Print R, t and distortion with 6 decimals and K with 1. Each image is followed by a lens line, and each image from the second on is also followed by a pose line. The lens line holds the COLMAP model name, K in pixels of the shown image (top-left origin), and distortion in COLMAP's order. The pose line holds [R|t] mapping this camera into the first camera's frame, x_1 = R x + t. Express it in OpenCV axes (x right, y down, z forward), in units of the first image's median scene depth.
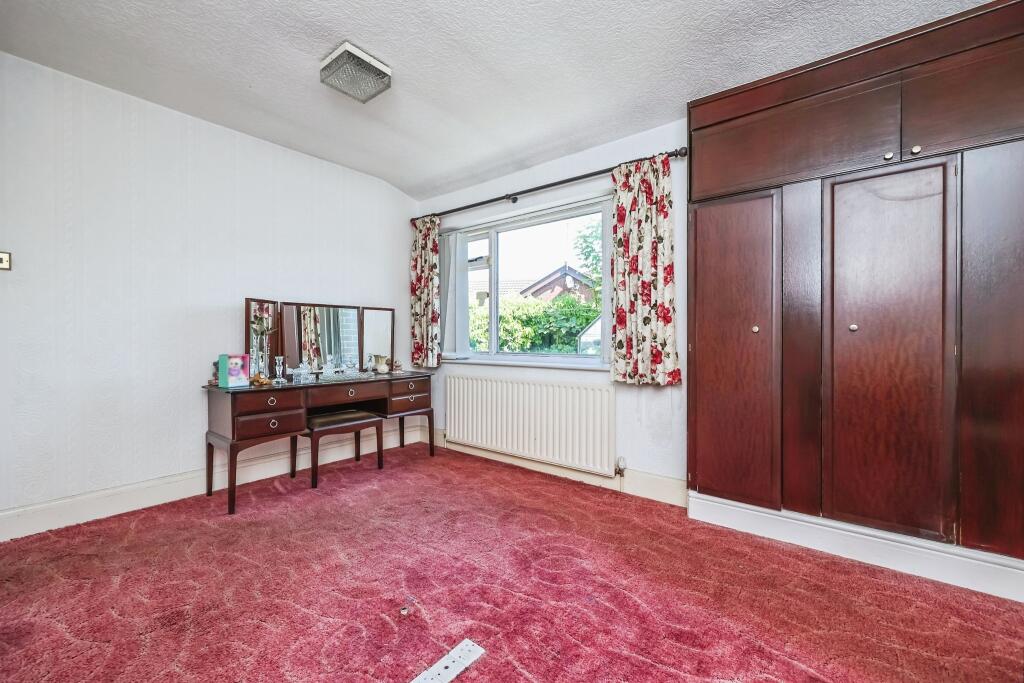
lens RADIAL K [[413.3, 0, 512.0], [0, 413.3, 341.5], [0, 0, 1]] dist [0.000448, 0.000075]
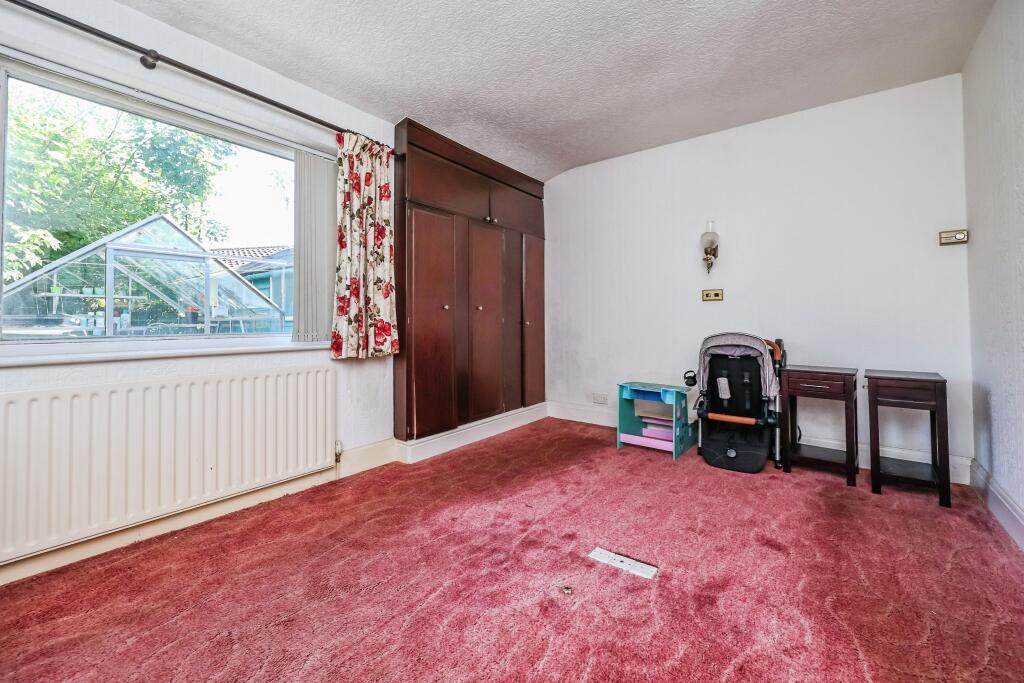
lens RADIAL K [[418.2, 0, 512.6], [0, 418.2, 309.8], [0, 0, 1]] dist [0.002097, 0.000320]
pose [[-0.017424, 0.027641, 0.999466, -0.735070], [0.009353, 0.999579, -0.027481, 0.017485], [-0.999804, 0.008870, -0.017675, 0.673856]]
